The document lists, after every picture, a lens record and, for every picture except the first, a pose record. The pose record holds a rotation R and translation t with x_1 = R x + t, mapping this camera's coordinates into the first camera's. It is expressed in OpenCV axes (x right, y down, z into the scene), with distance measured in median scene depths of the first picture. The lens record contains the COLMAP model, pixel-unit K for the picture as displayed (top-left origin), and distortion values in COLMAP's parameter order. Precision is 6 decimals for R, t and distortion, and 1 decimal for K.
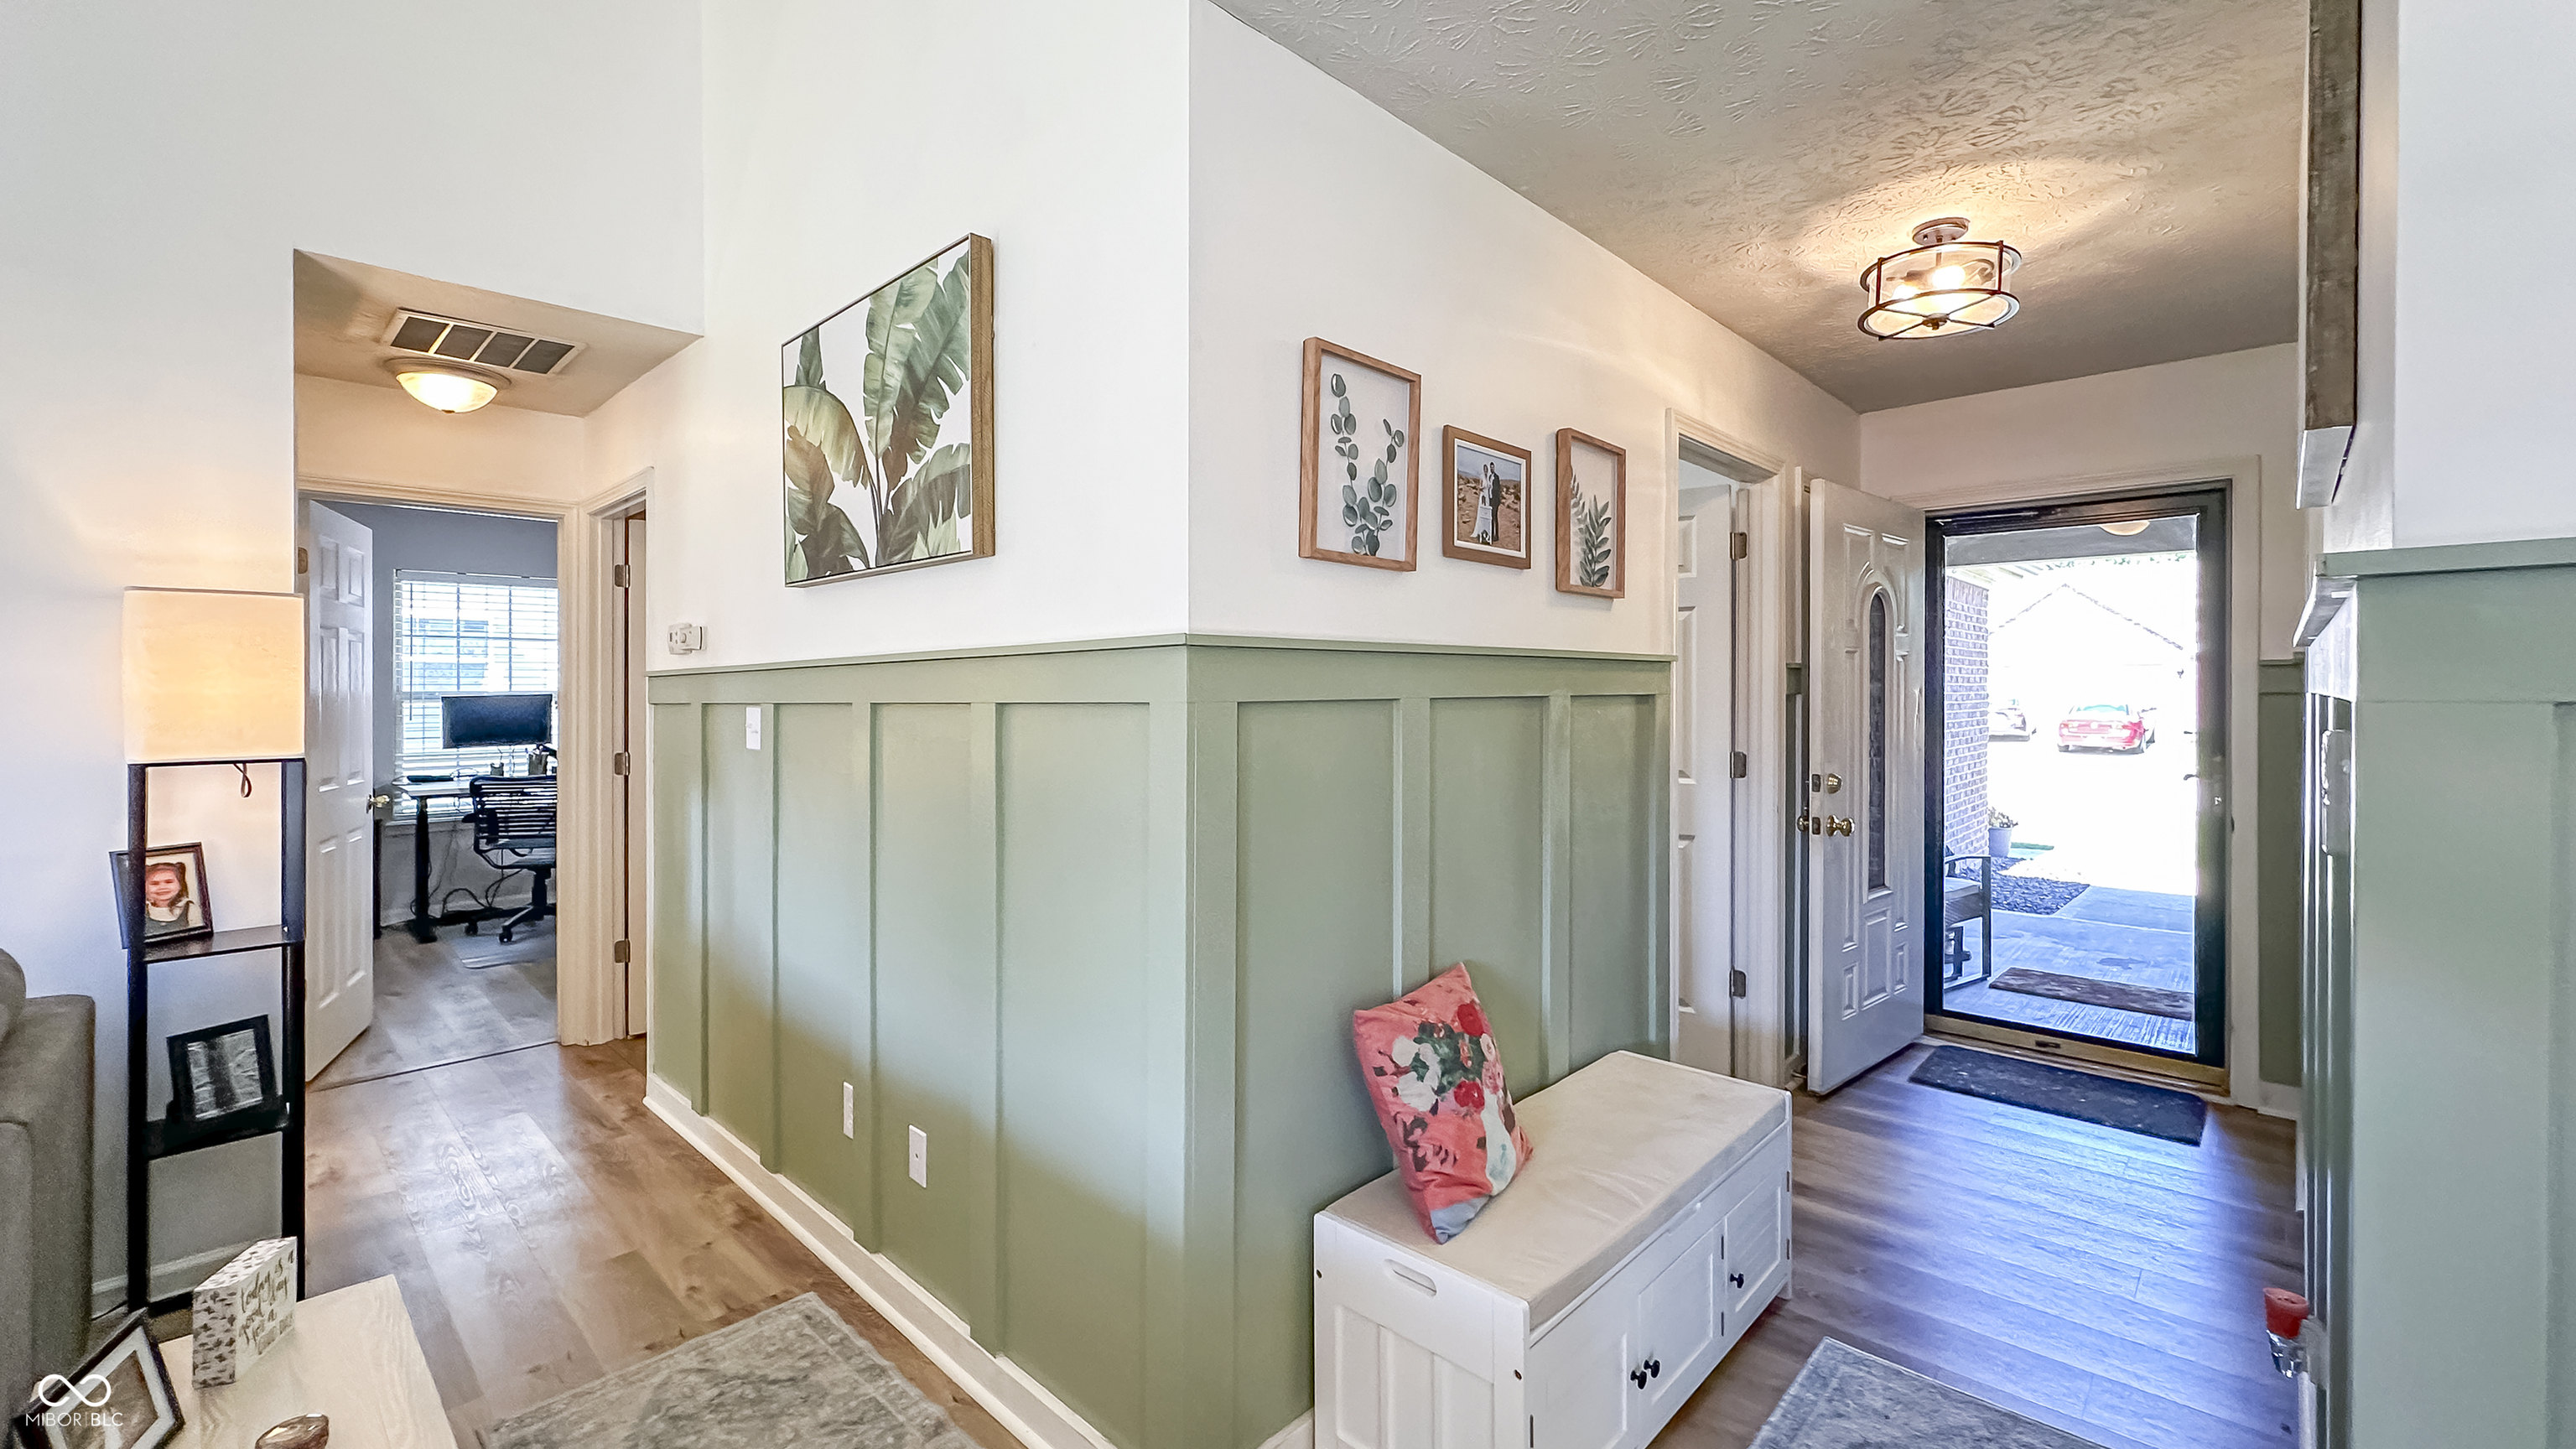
lens RADIAL K [[1041.2, 0, 1288.2], [0, 1041.2, 724.1], [0, 0, 1]] dist [-0.000708, 0.000012]
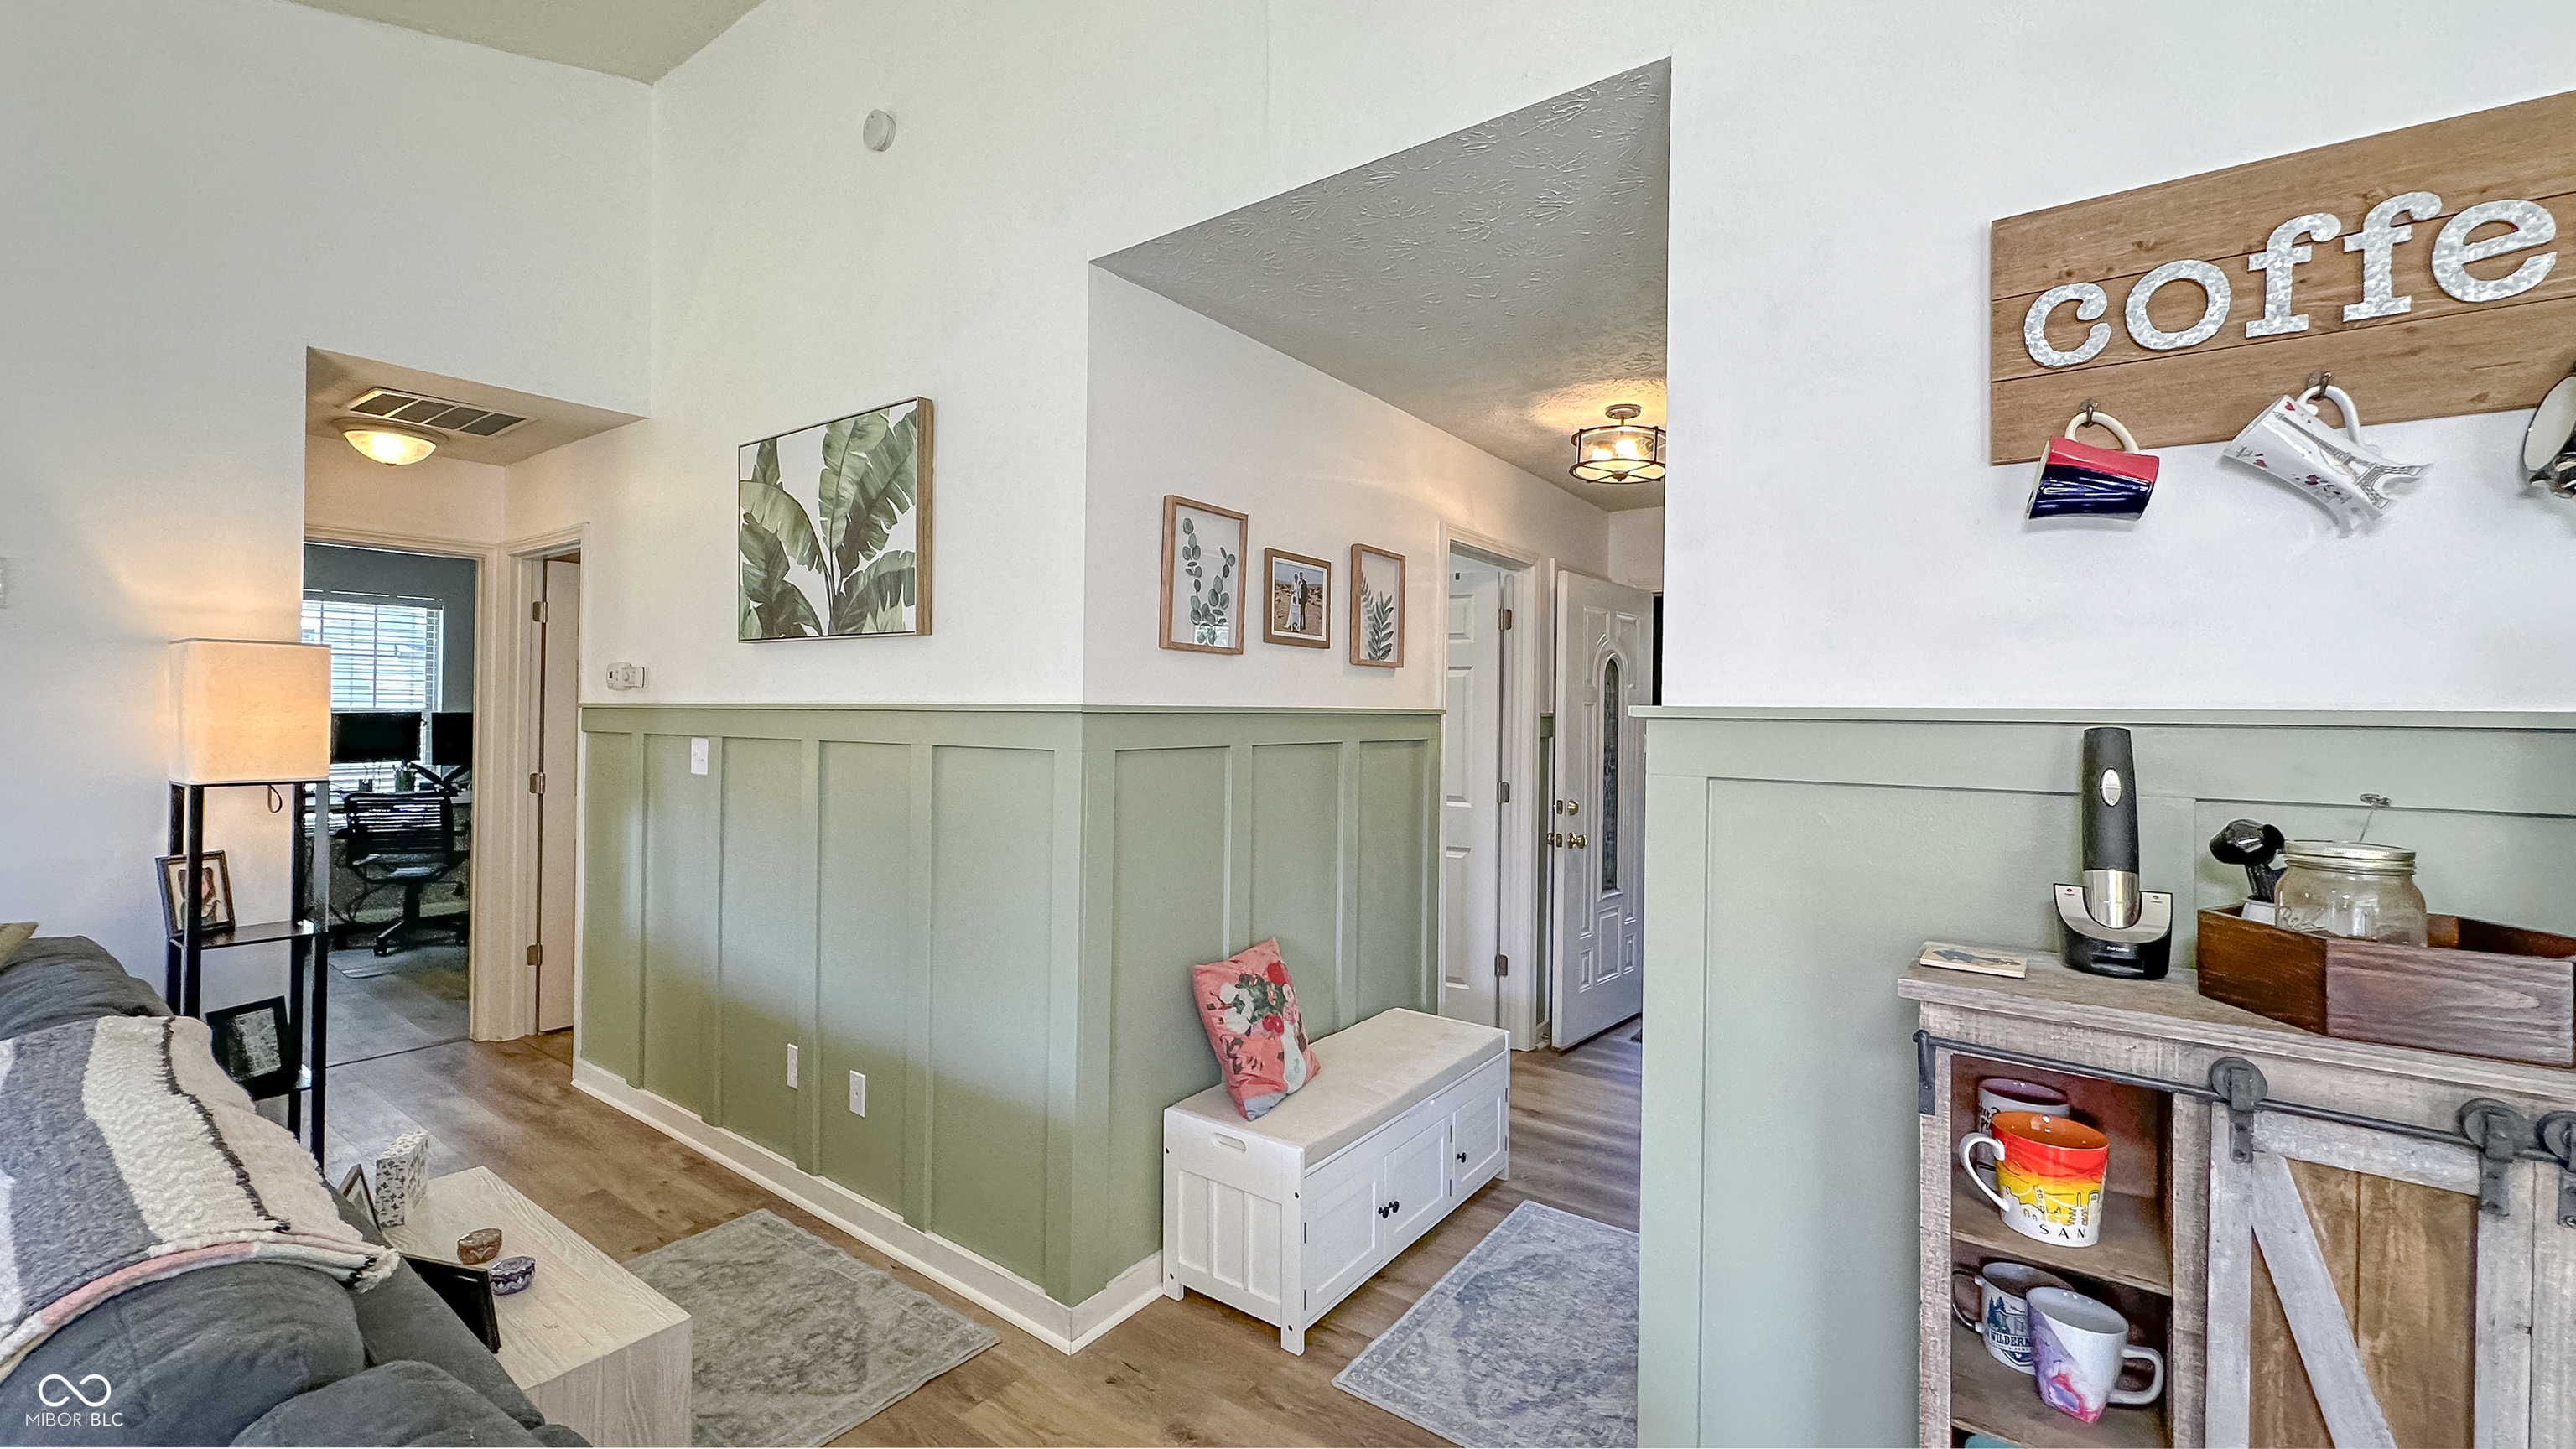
lens RADIAL K [[1060.4, 0, 1251.0], [0, 1060.4, 712.3], [0, 0, 1]] dist [-0.006069, -0.000114]
pose [[0.994949, 0.013098, 0.099519, -0.006540], [-0.010341, 0.999550, -0.028170, -0.026270], [-0.099843, 0.026998, 0.994637, -0.372768]]
